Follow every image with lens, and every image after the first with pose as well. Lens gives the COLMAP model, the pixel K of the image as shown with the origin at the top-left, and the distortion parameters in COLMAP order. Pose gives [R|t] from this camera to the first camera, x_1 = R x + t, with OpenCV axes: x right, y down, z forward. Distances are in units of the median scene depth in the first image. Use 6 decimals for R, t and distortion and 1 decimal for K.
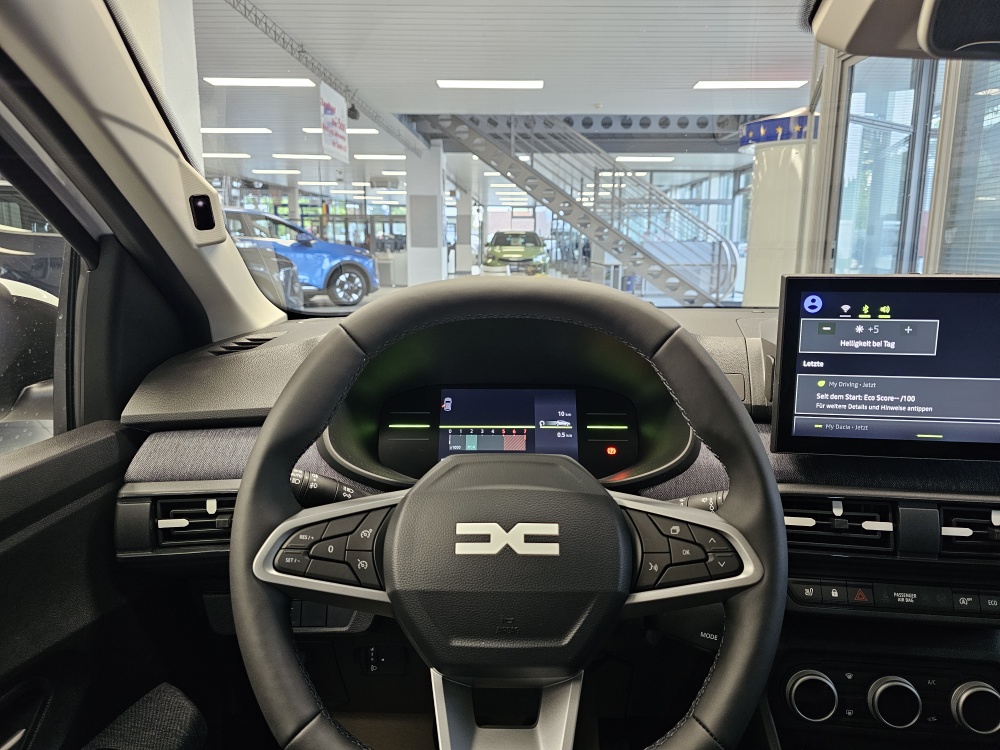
lens RADIAL K [[655.6, 0, 500.0], [0, 655.6, 375.0], [0, 0, 1]] dist [0.092128, -0.094362]
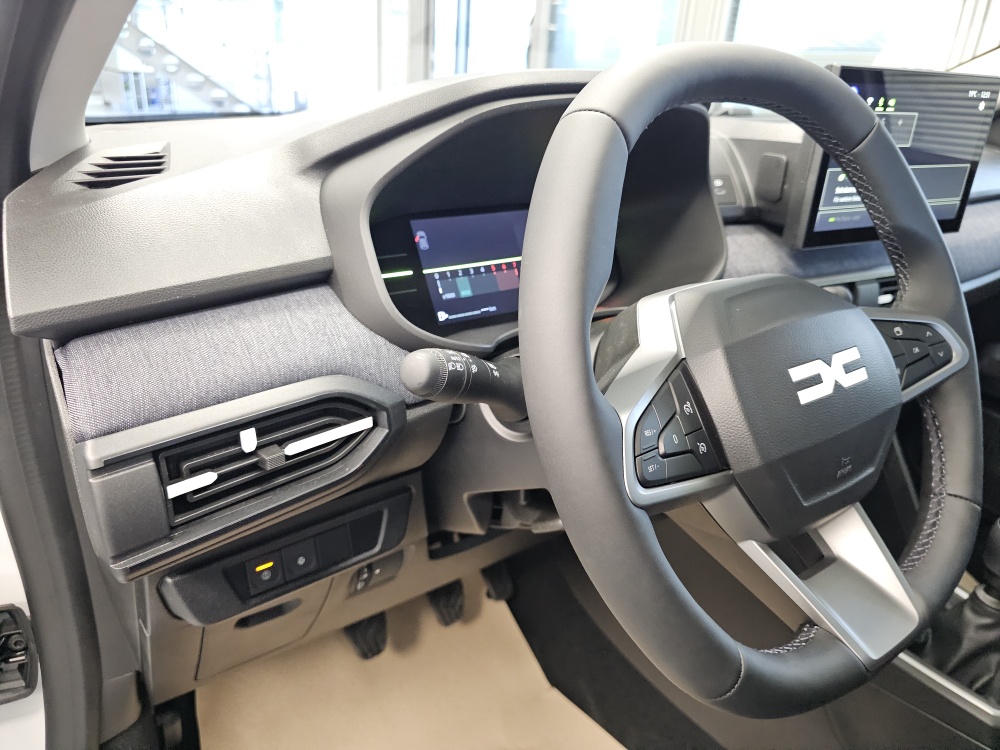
lens RADIAL K [[655.6, 0, 500.0], [0, 655.6, 375.0], [0, 0, 1]] dist [0.092128, -0.094362]
pose [[0.807113, -0.209589, 0.551942, -0.574587], [0.064375, 0.960535, 0.270608, -0.008444], [-0.586877, -0.182880, 0.788753, 0.403903]]
